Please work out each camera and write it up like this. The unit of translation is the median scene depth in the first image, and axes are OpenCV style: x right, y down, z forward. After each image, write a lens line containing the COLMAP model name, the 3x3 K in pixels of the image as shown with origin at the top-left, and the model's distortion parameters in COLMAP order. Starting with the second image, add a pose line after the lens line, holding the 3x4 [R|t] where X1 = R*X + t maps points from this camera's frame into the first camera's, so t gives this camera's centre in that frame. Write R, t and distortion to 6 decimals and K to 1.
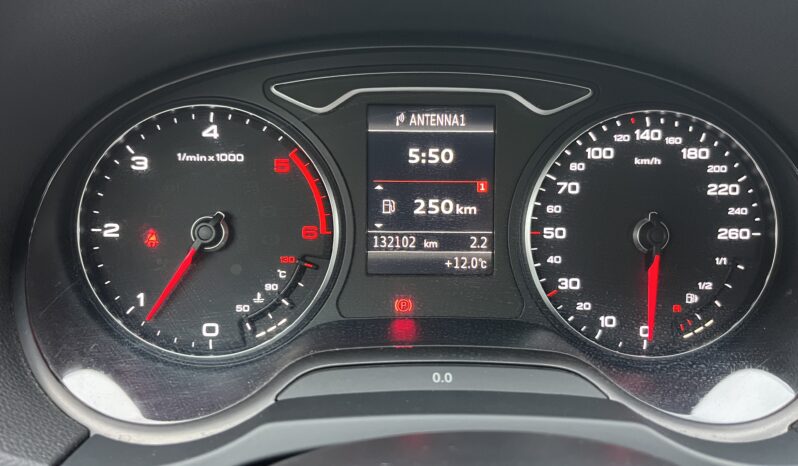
lens RADIAL K [[590.4, 0, 399.1], [0, 590.4, 271.3], [0, 0, 1]] dist [-0.001325, 0.004063]
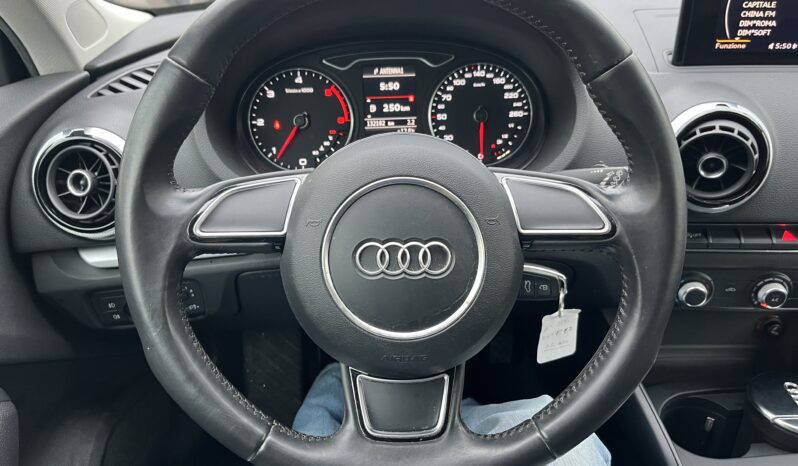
lens RADIAL K [[601.0, 0, 399.0], [0, 601.0, 233.0], [0, 0, 1]] dist [0.071462, -0.123787]
pose [[0.999261, -0.037557, -0.008191, 0.090746], [0.038161, 0.994840, 0.094009, 0.171715], [0.004619, -0.094252, 0.995538, -1.518914]]
